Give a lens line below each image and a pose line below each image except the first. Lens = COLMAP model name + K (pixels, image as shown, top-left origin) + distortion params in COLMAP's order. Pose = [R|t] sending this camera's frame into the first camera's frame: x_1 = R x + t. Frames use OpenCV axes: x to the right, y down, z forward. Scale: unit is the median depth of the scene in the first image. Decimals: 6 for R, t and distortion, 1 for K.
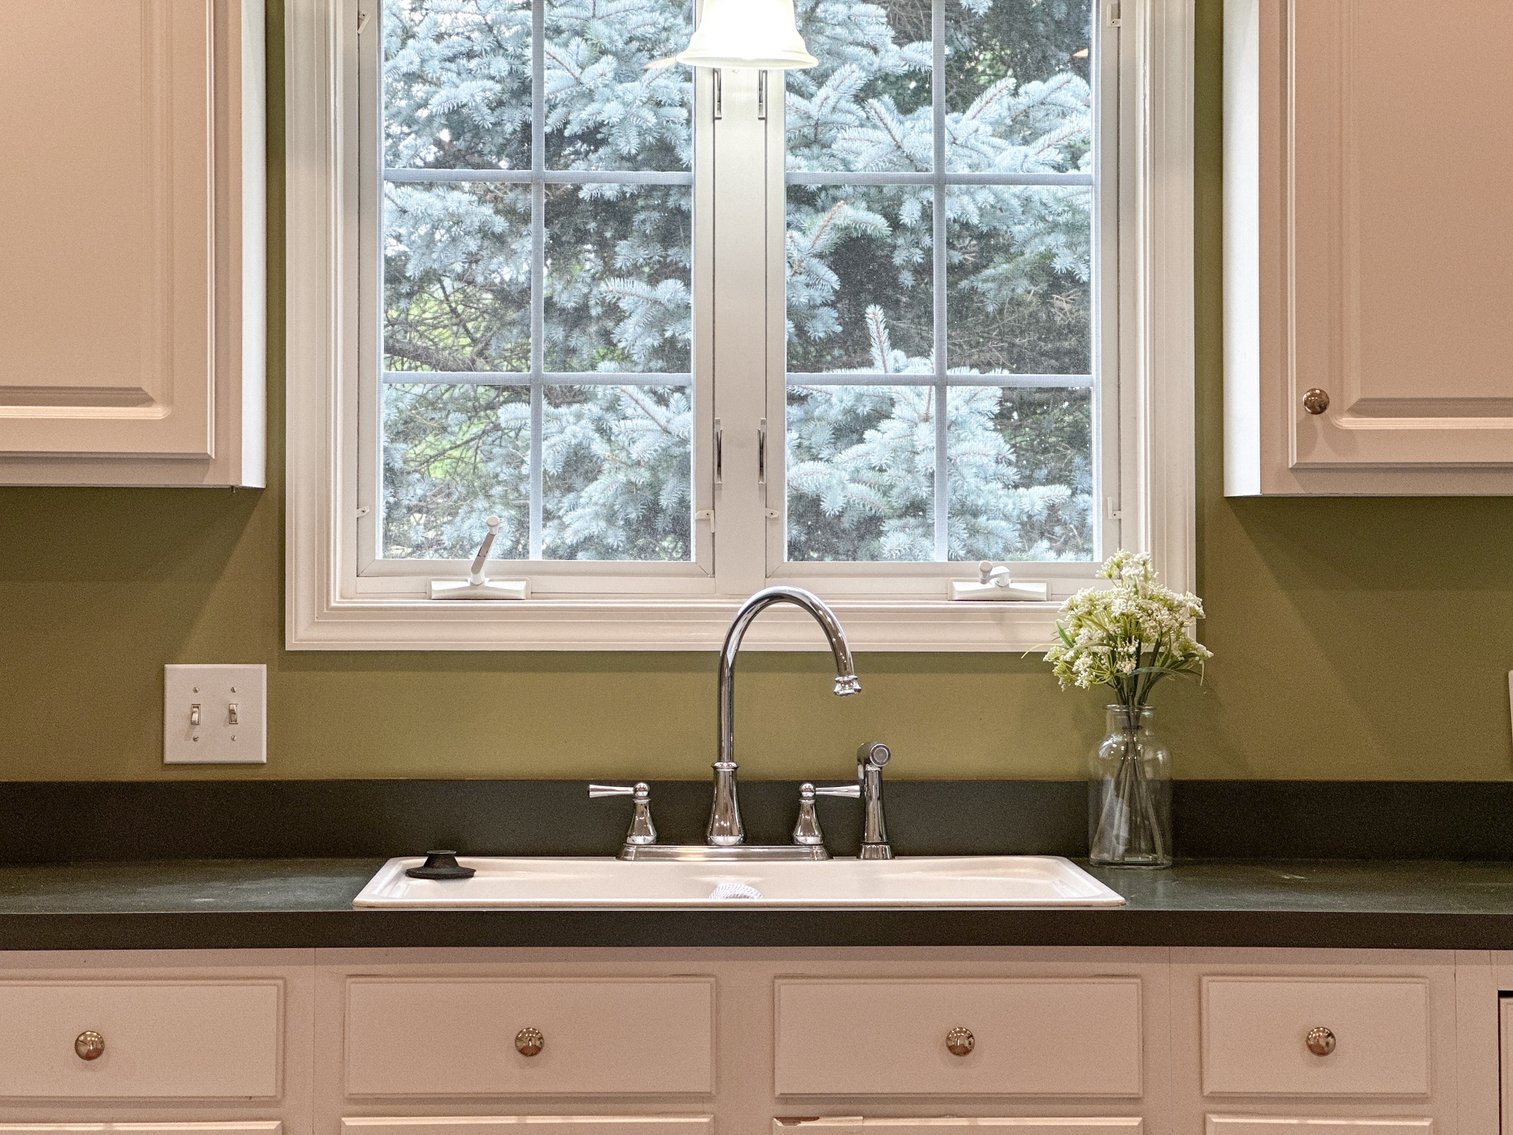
lens RADIAL K [[3082.8, 0, 756.7], [0, 3082.8, 569.3], [0, 0, 1]] dist [-0.139782, 0.000000]
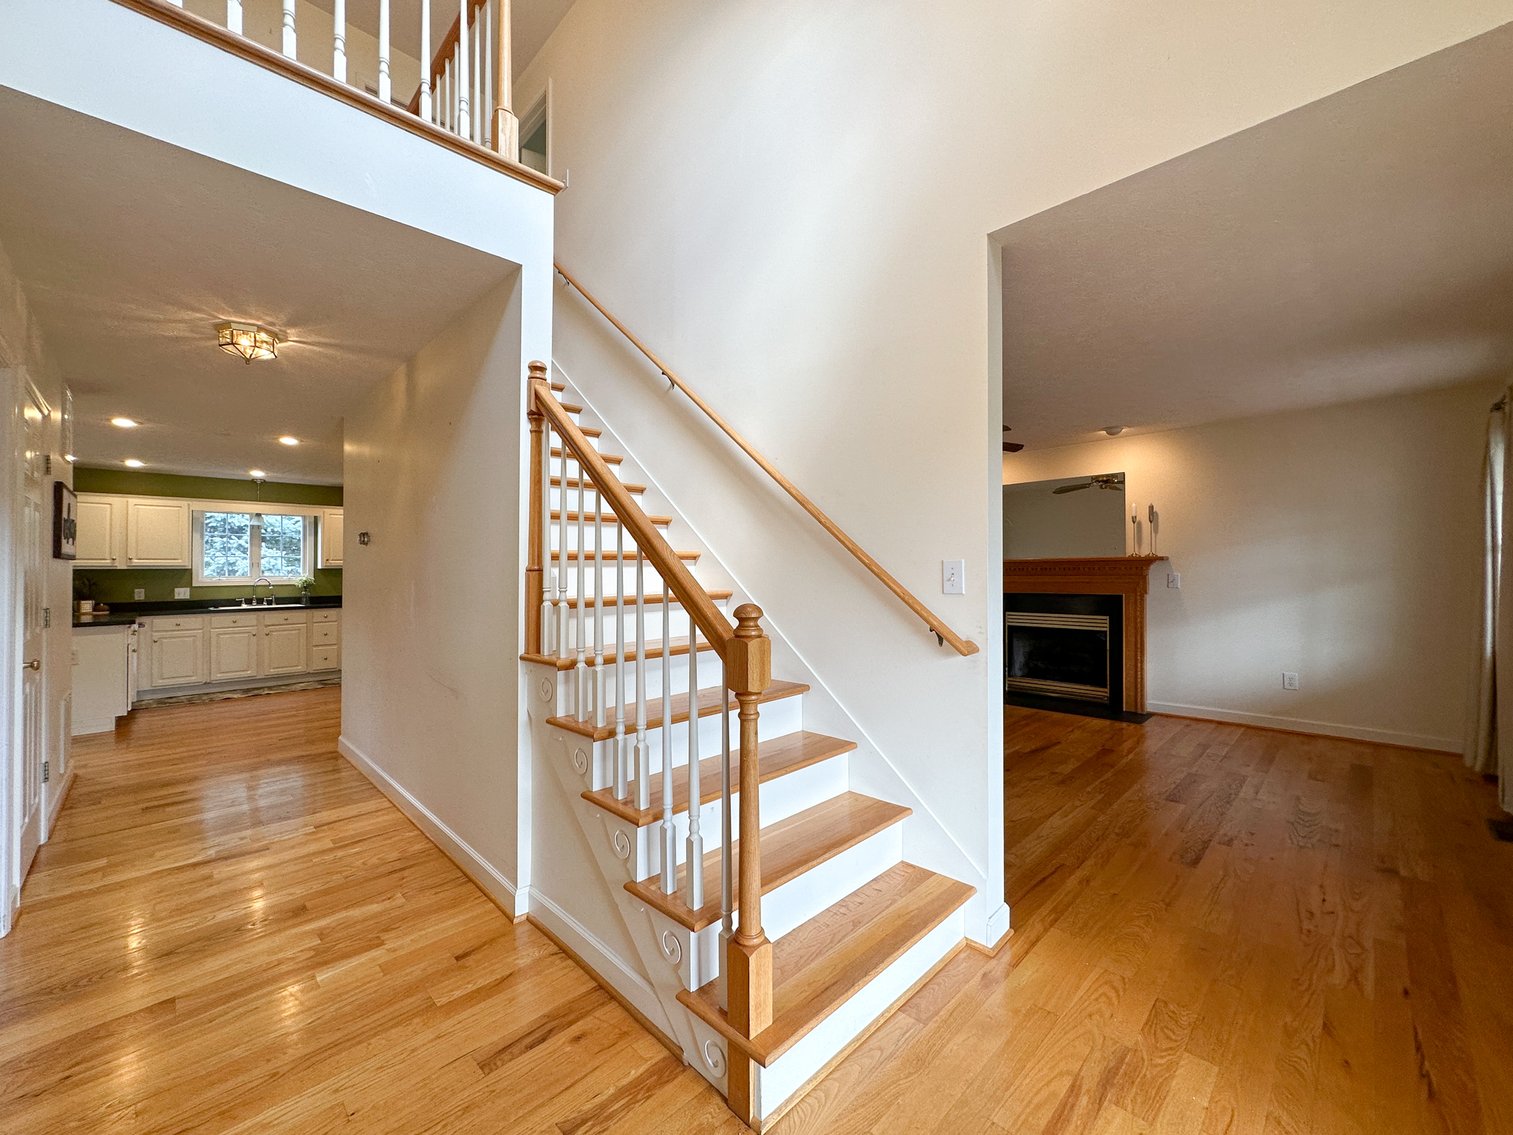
lens RADIAL K [[603.5, 0, 760.3], [0, 603.5, 566.0], [0, 0, 1]] dist [0.013025, 0.000162]
pose [[0.728855, -0.010621, 0.684585, -0.163673], [0.023598, 0.999675, -0.009614, 0.023135], [-0.684261, 0.023162, 0.728869, -1.545332]]
